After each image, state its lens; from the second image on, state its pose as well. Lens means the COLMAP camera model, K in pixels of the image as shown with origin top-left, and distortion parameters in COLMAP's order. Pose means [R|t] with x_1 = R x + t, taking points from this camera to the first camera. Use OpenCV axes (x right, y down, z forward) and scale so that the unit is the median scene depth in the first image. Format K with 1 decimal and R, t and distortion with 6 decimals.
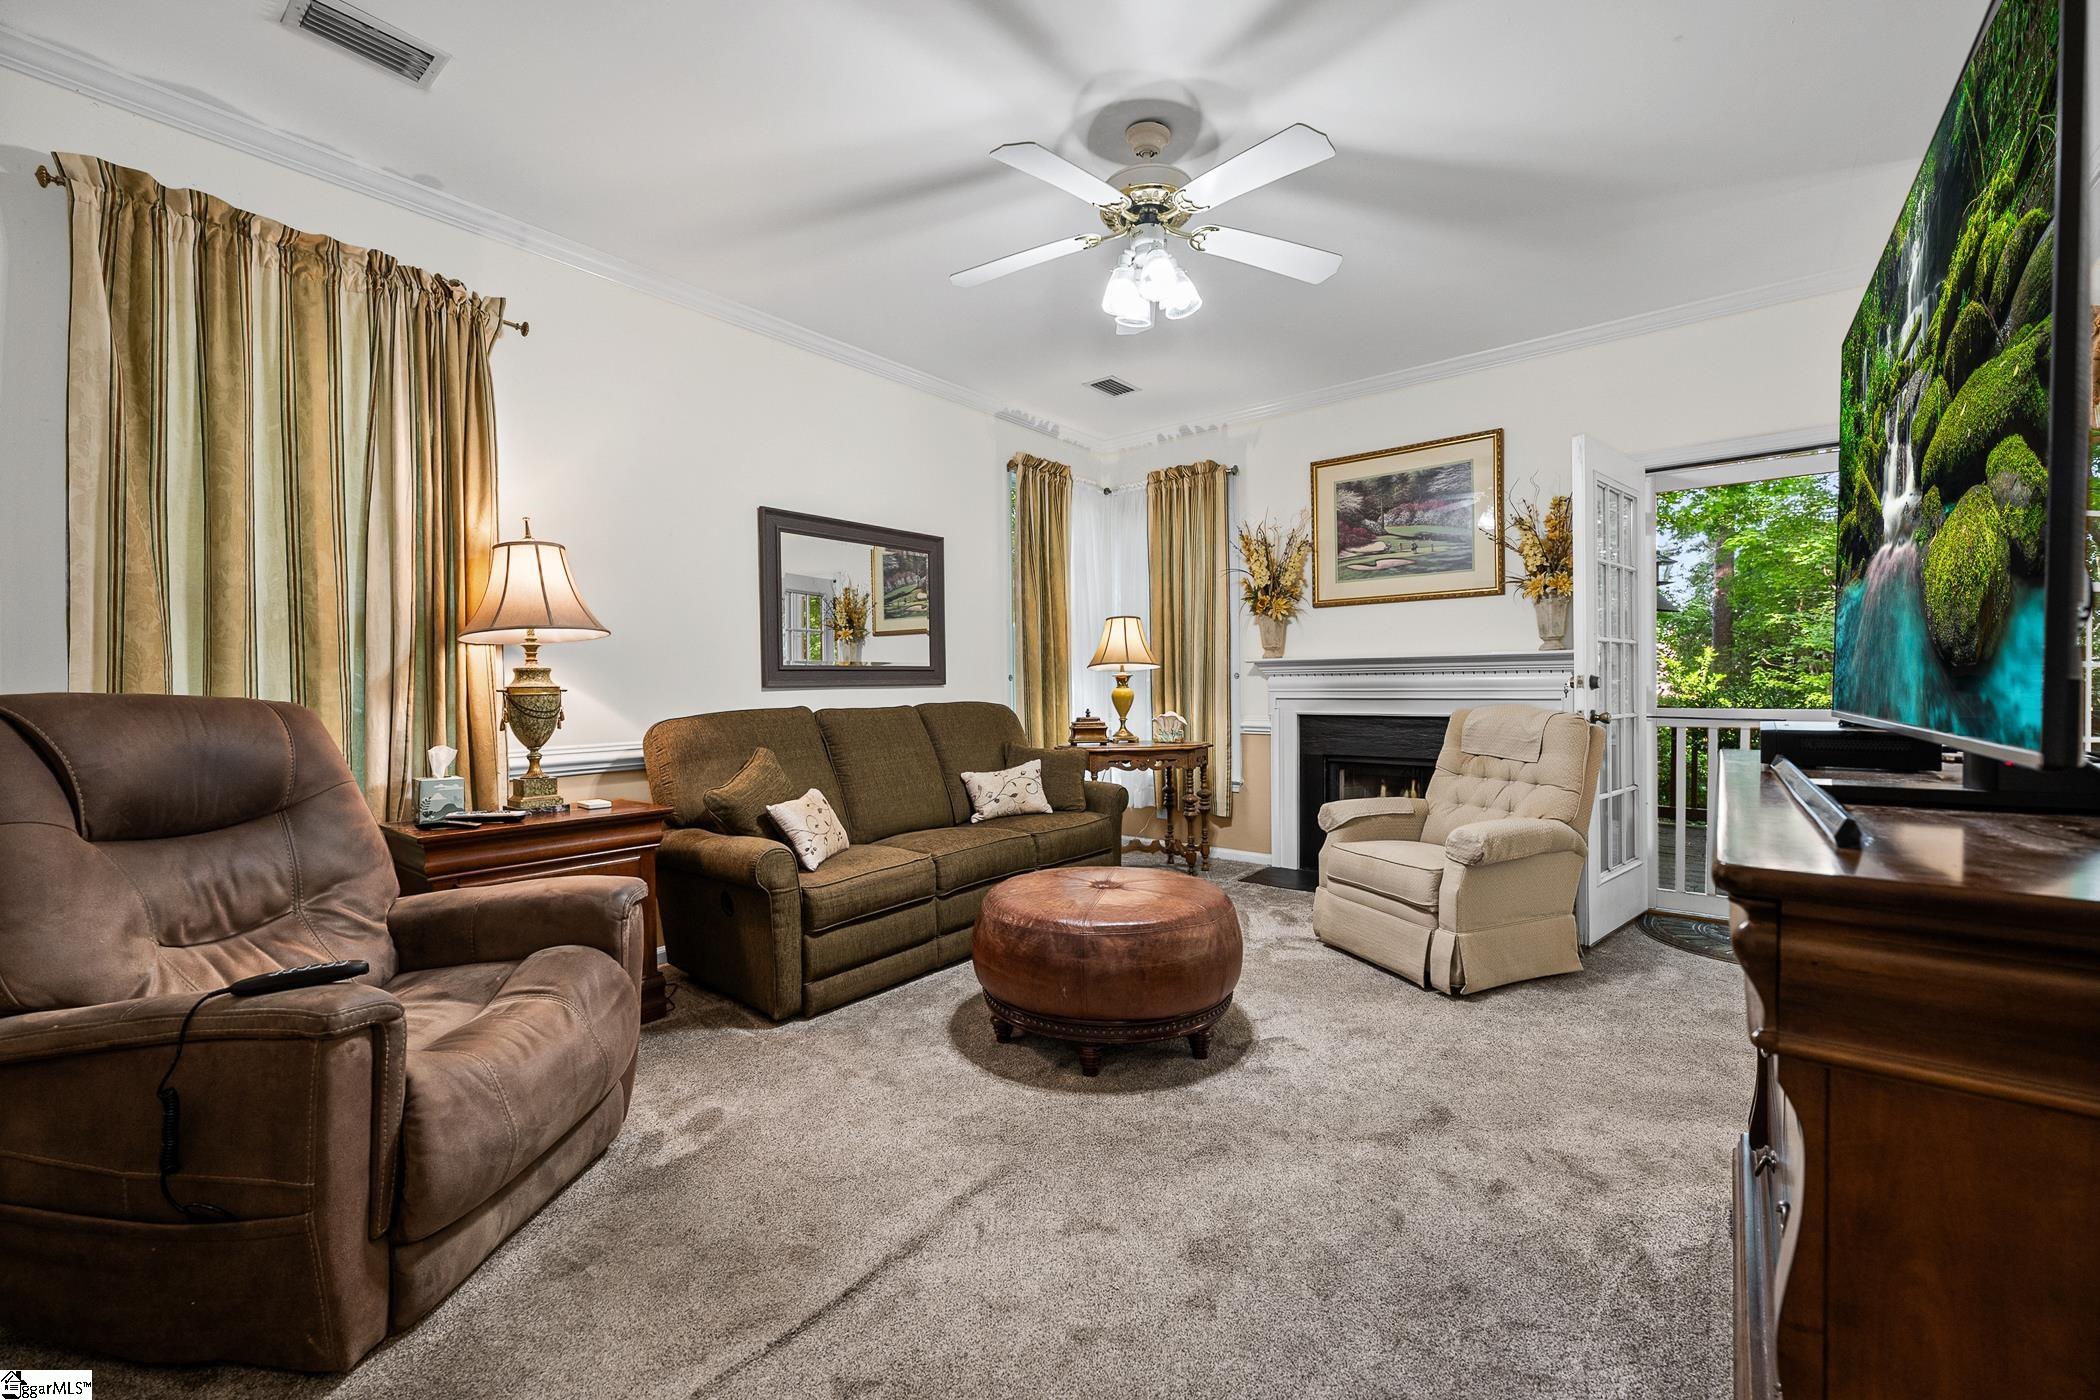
lens RADIAL K [[842.0, 0, 1045.9], [0, 842.0, 692.2], [0, 0, 1]] dist [-0.000495, 0.000076]
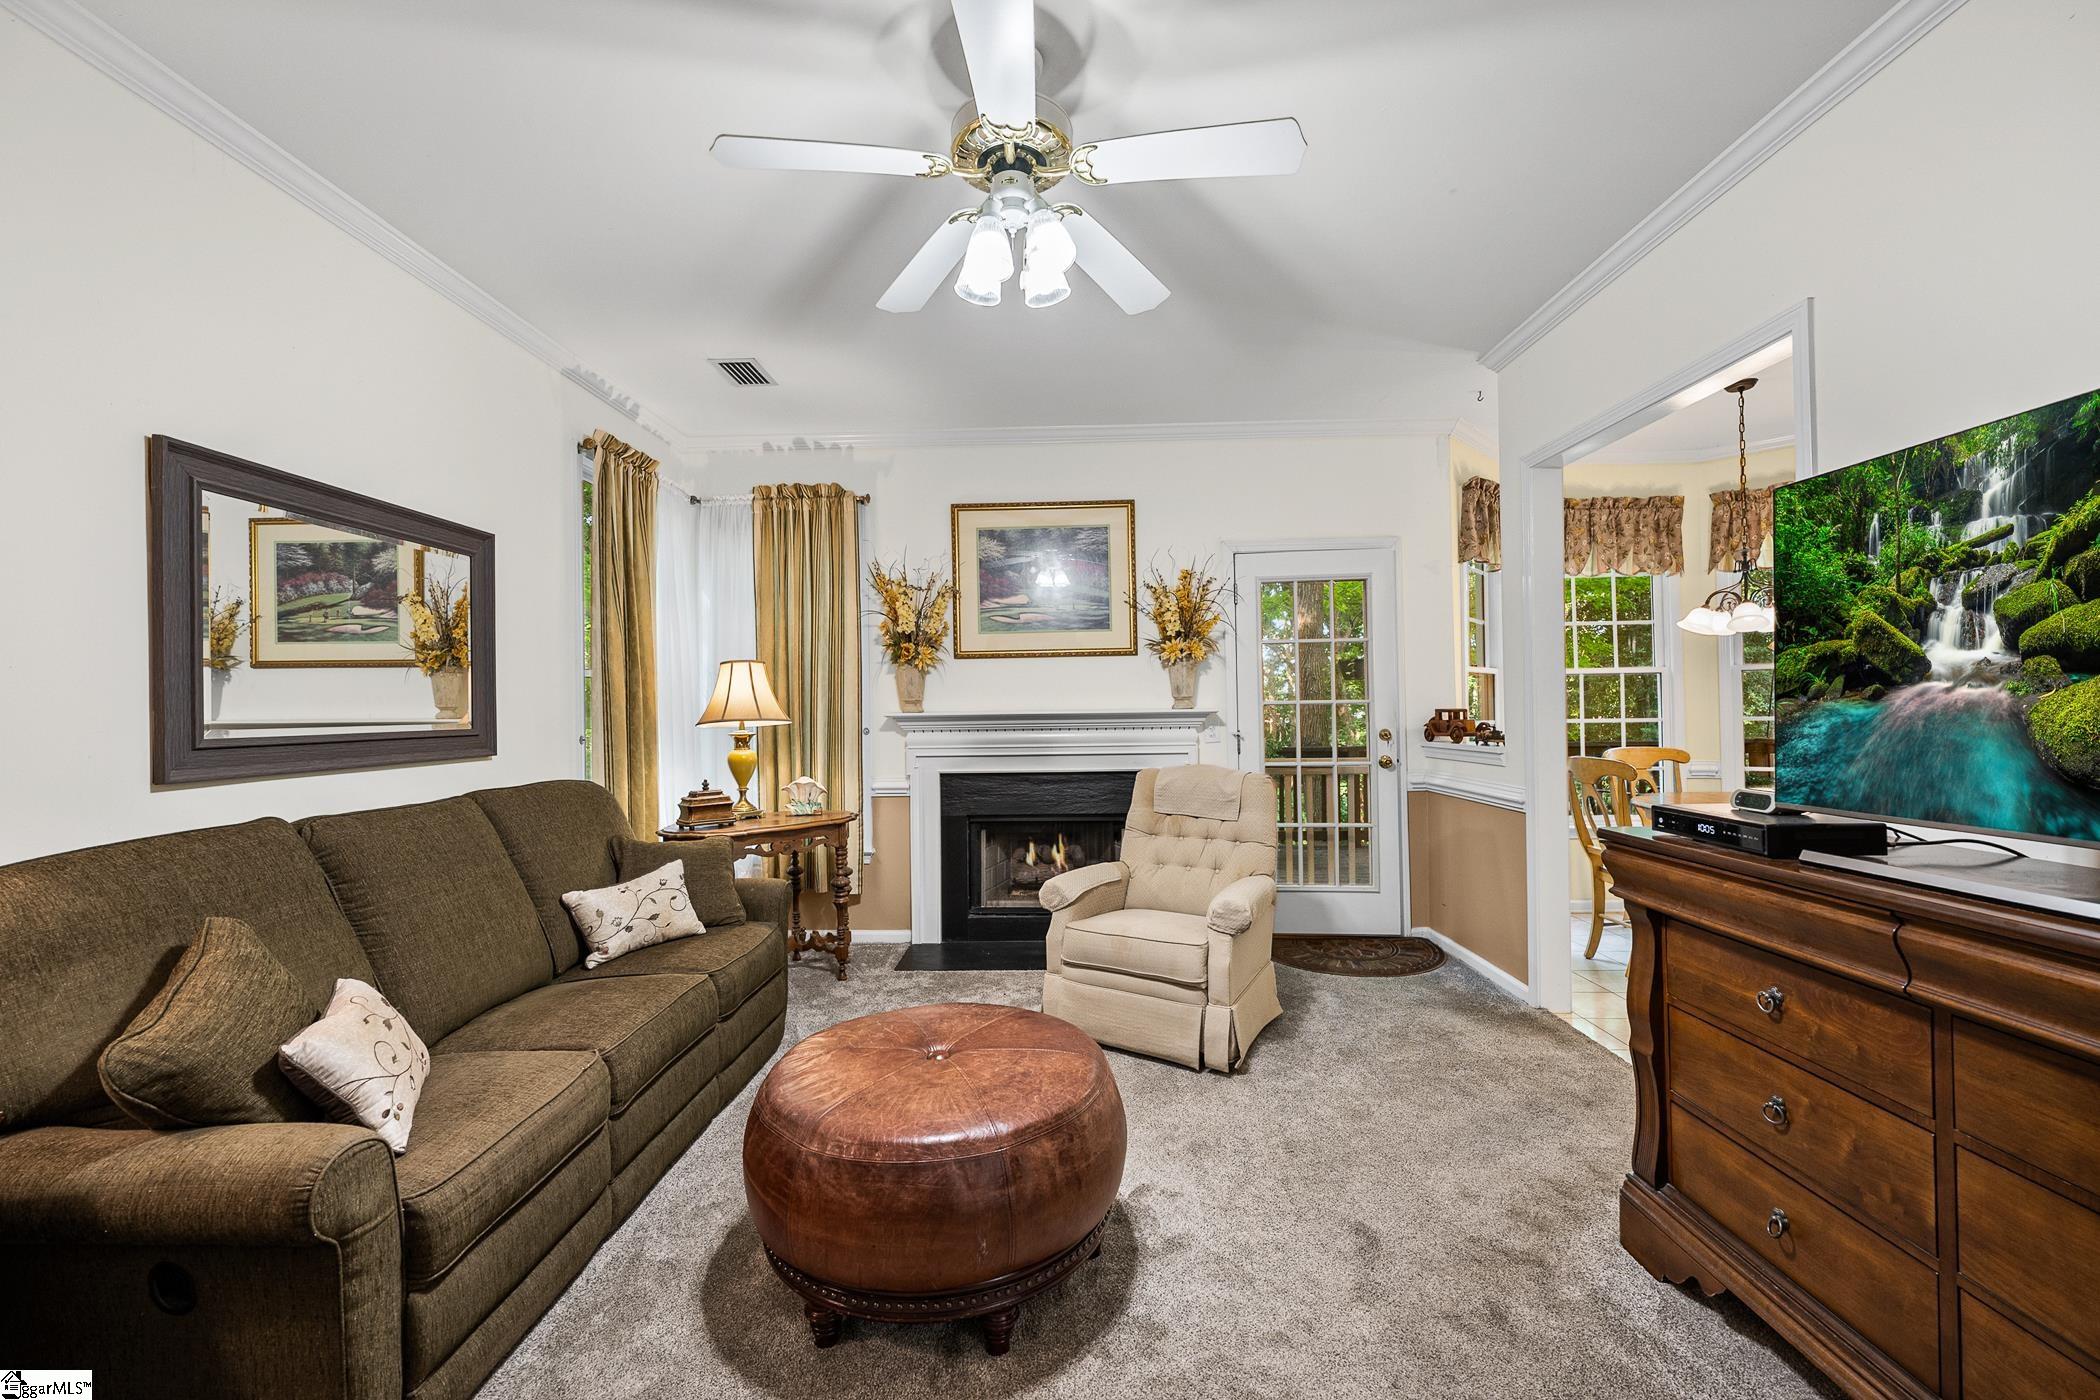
lens RADIAL K [[835.4, 0, 1051.6], [0, 835.4, 699.9], [0, 0, 1]] dist [-0.000664, -0.000072]
pose [[0.795711, 0.007046, 0.605636, -0.180026], [0.010941, 0.999602, -0.026004, -0.032860], [-0.605578, 0.027319, 0.795317, 0.224524]]
